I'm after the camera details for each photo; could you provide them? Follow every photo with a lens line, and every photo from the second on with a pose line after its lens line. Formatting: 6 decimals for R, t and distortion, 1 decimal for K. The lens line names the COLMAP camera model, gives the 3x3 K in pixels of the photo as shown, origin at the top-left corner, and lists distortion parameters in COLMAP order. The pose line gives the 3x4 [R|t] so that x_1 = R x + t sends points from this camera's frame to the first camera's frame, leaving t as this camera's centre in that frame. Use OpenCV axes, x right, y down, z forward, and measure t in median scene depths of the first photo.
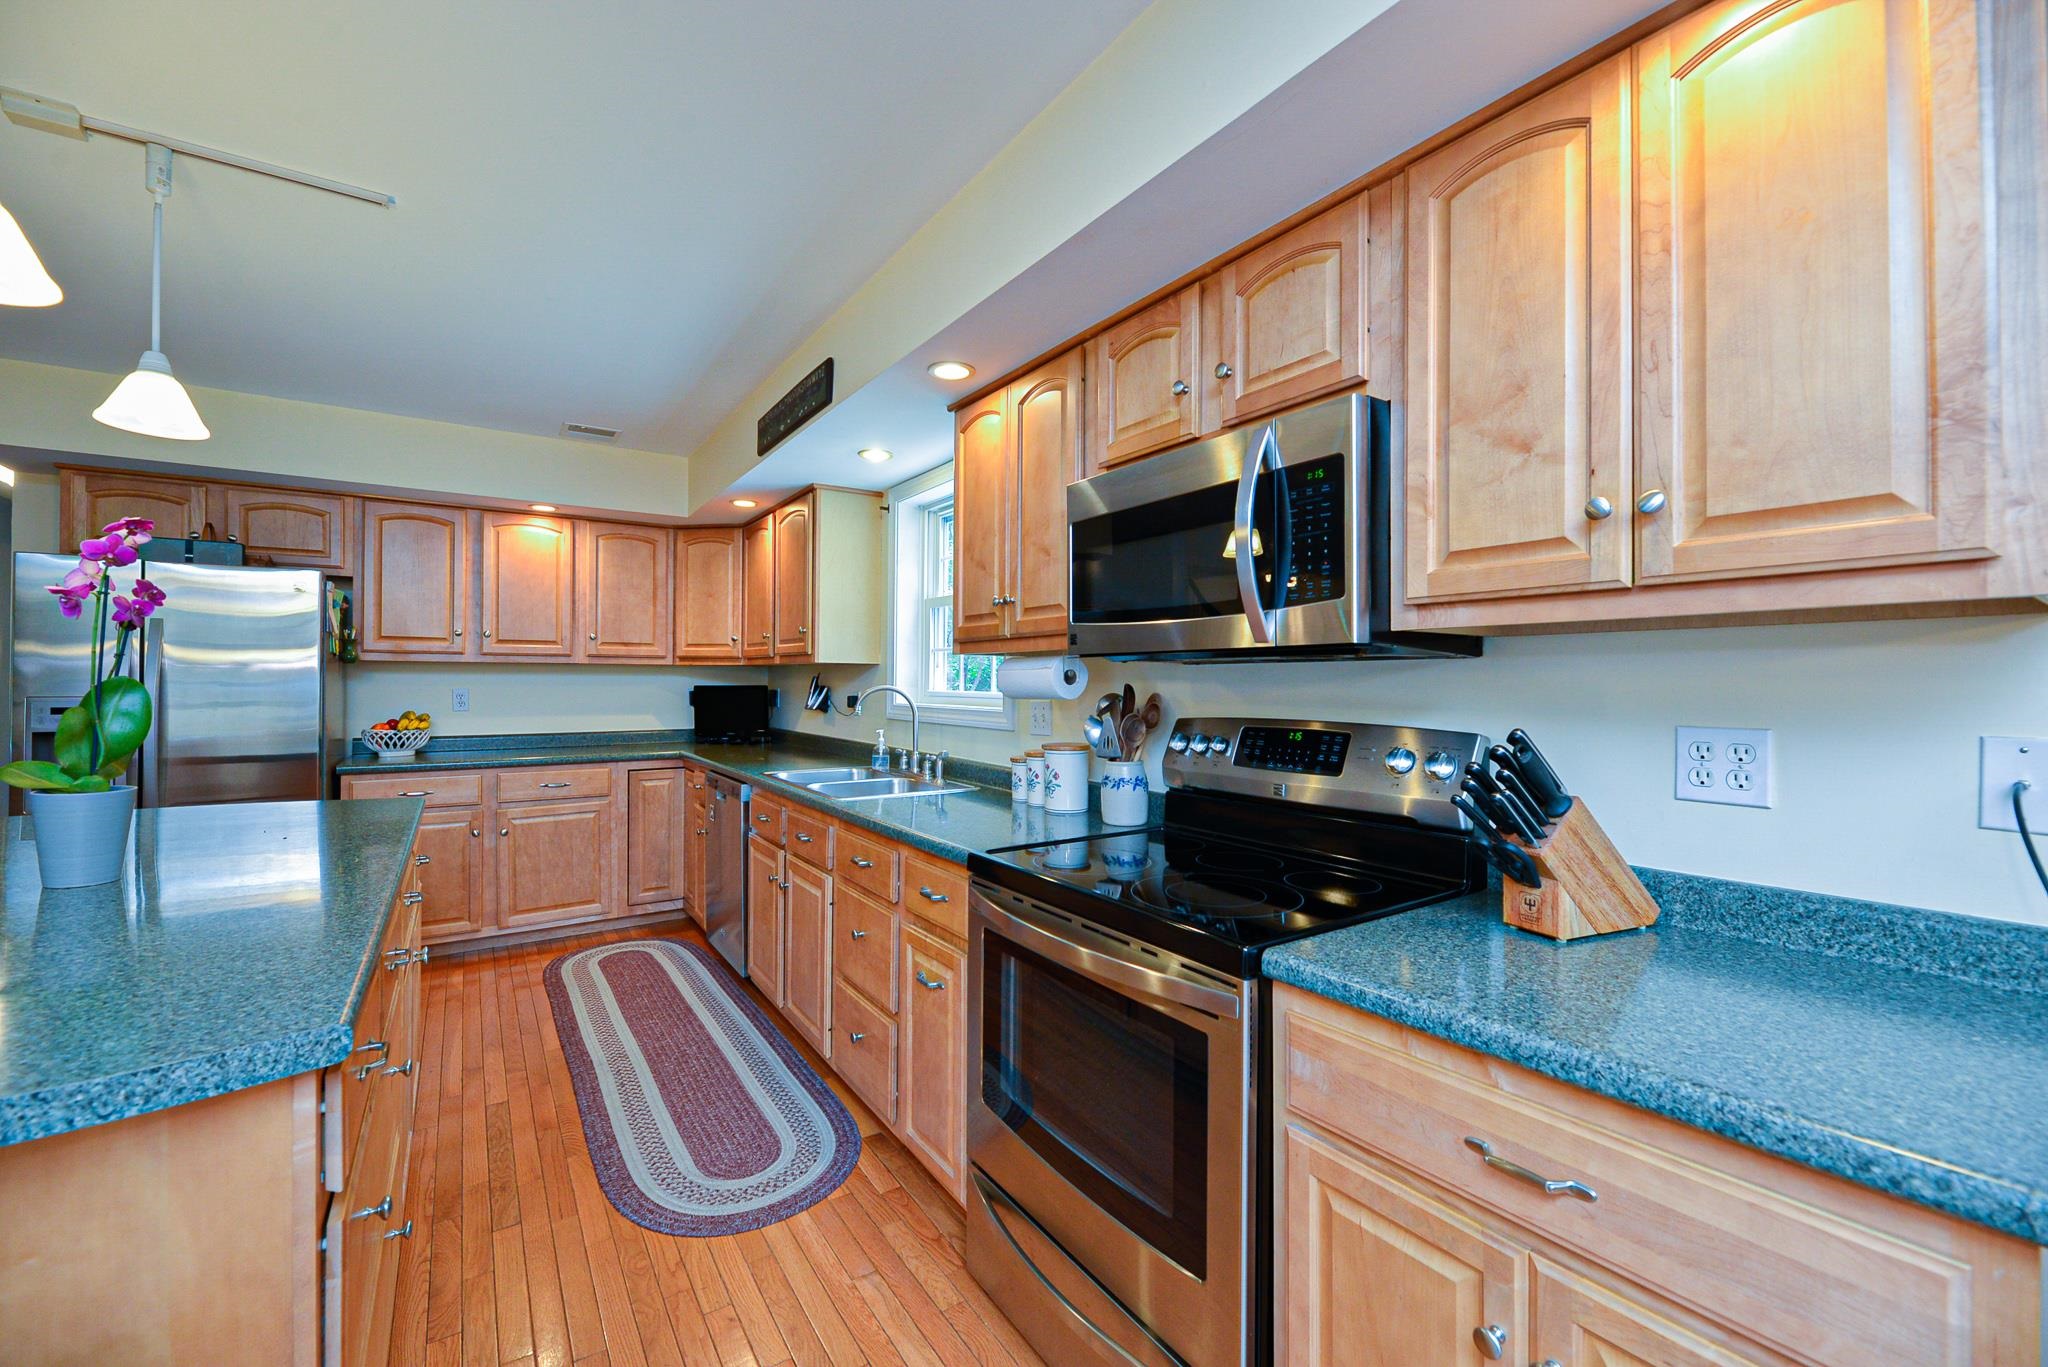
lens RADIAL K [[824.8, 0, 1022.4], [0, 824.8, 677.4], [0, 0, 1]] dist [-0.004438, -0.000648]
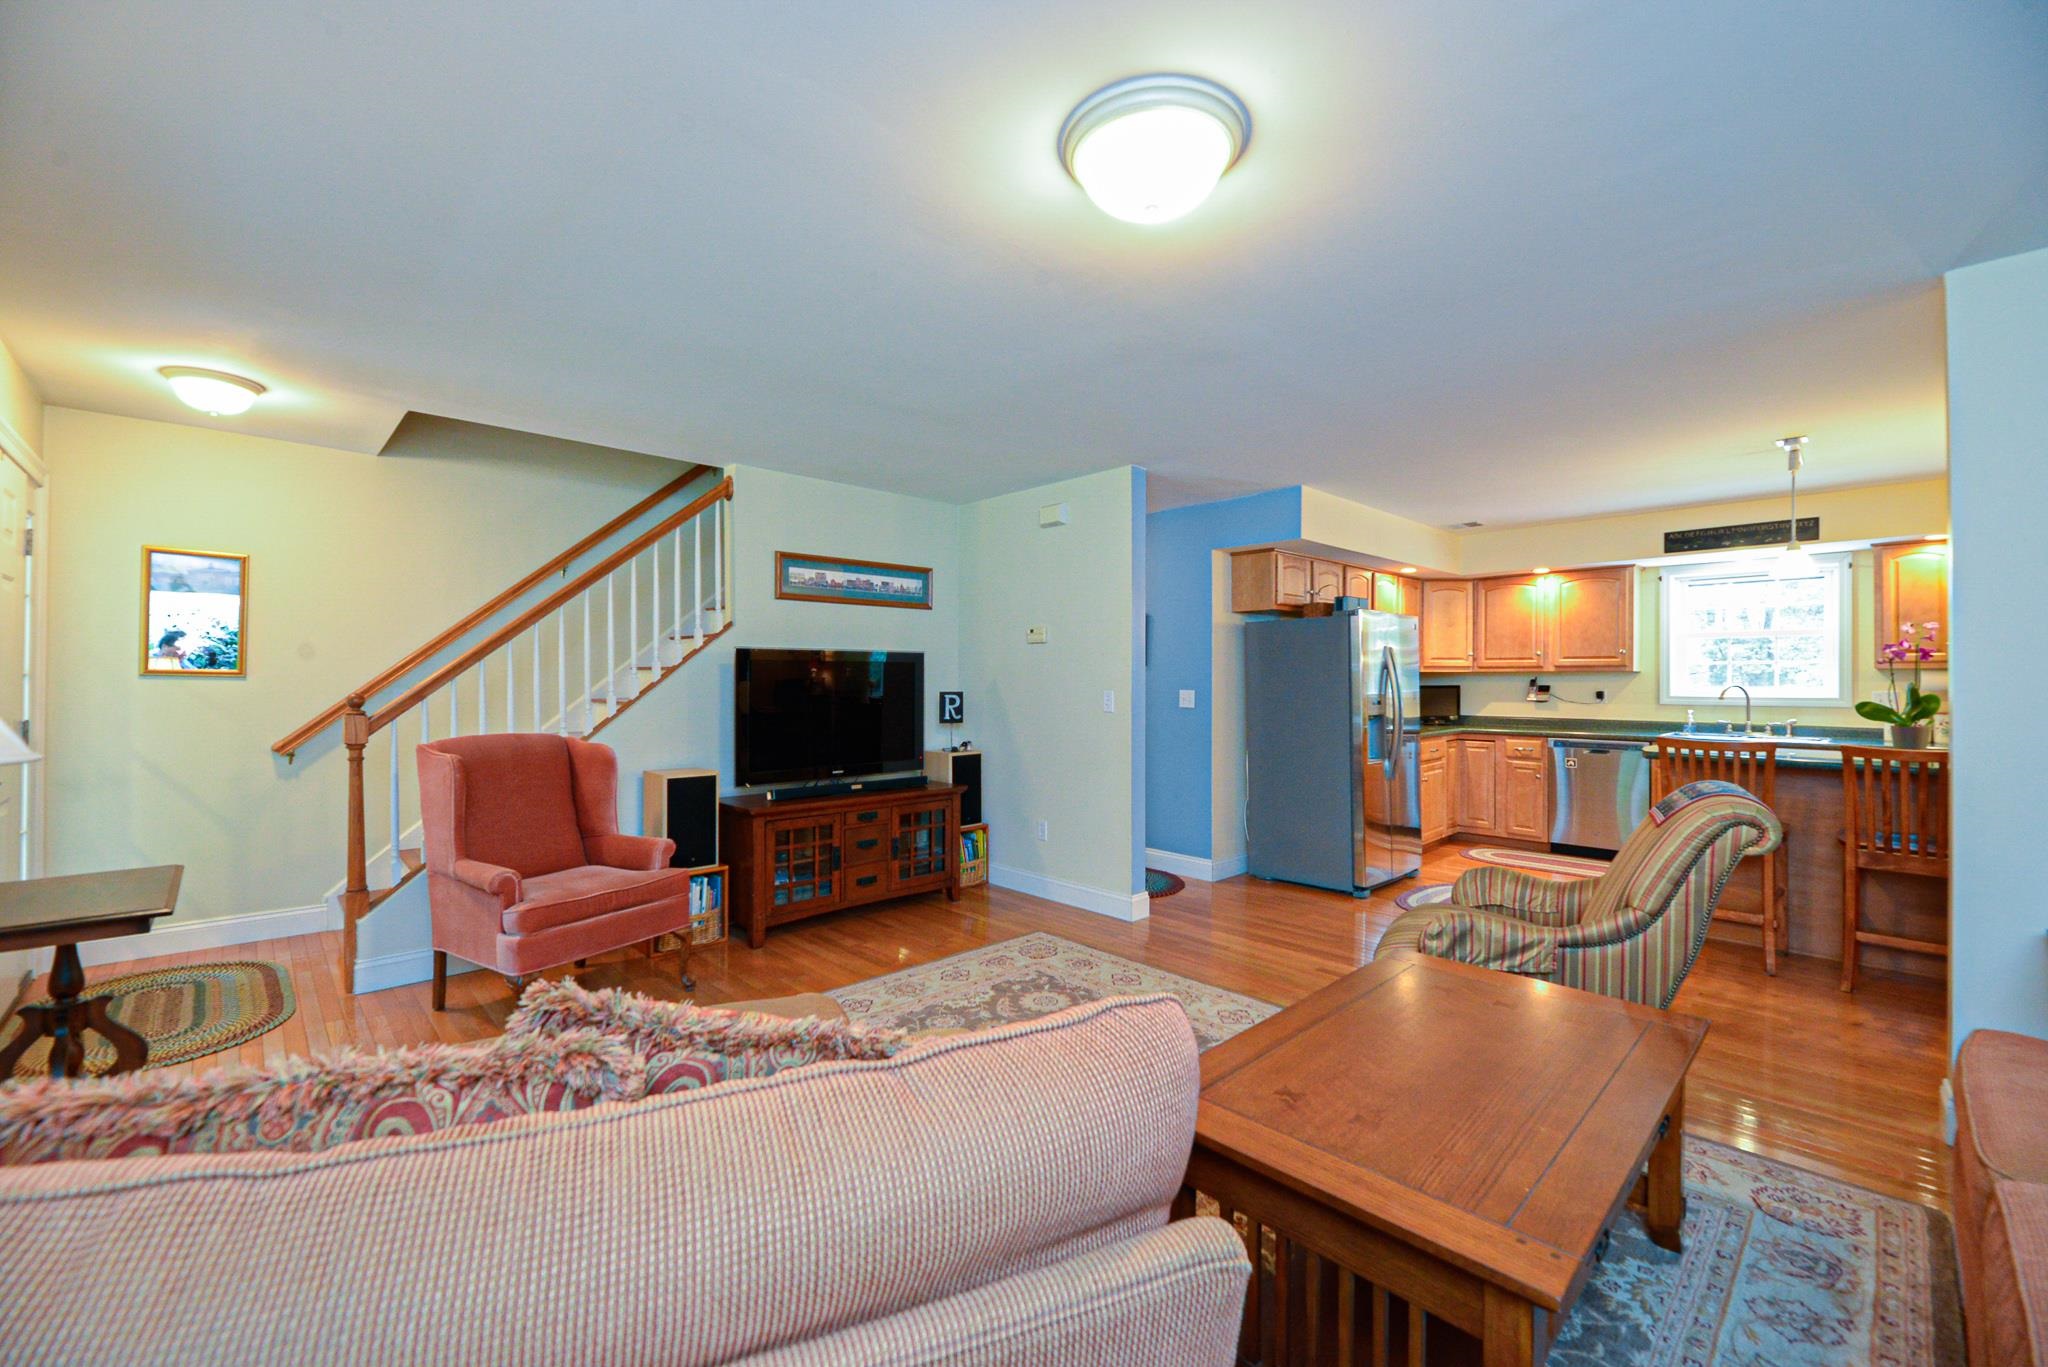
lens RADIAL K [[826.7, 0, 1018.8], [0, 826.7, 678.3], [0, 0, 1]] dist [-0.001969, -0.000949]
pose [[0.987107, -0.005351, 0.159972, -3.544784], [0.005312, 0.999986, 0.000671, -0.023505], [-0.159973, 0.000187, 0.987121, -0.918794]]
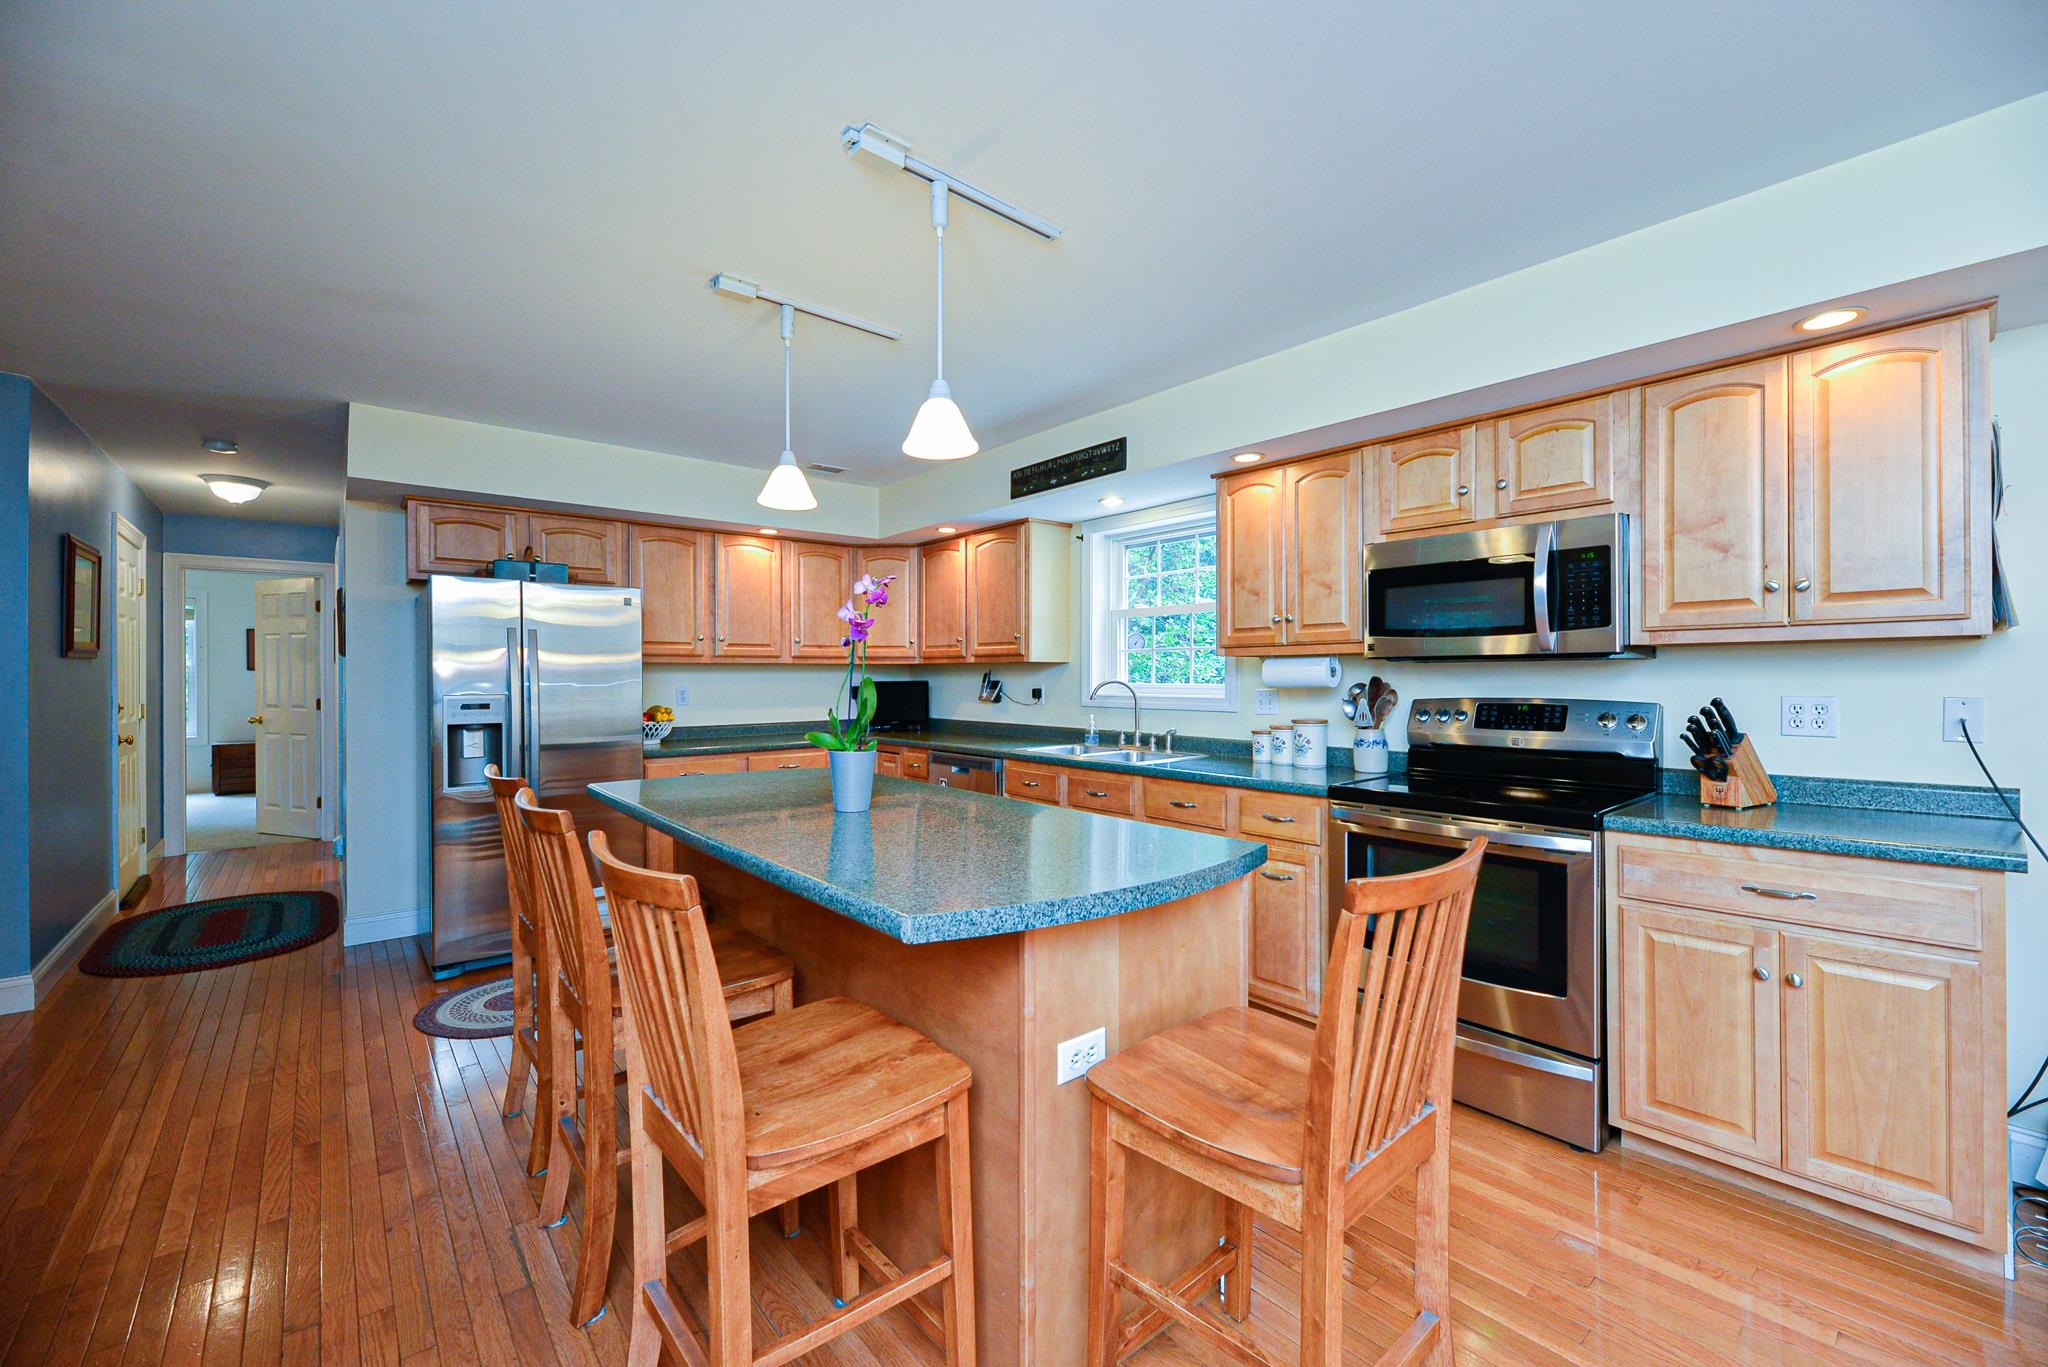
lens RADIAL K [[826.7, 0, 1018.8], [0, 826.7, 678.3], [0, 0, 1]] dist [-0.001969, -0.000949]
pose [[0.994293, -0.009054, 0.106303, -0.812842], [0.008141, 0.999926, 0.009018, -0.008489], [-0.106377, -0.008101, 0.994293, -0.486148]]
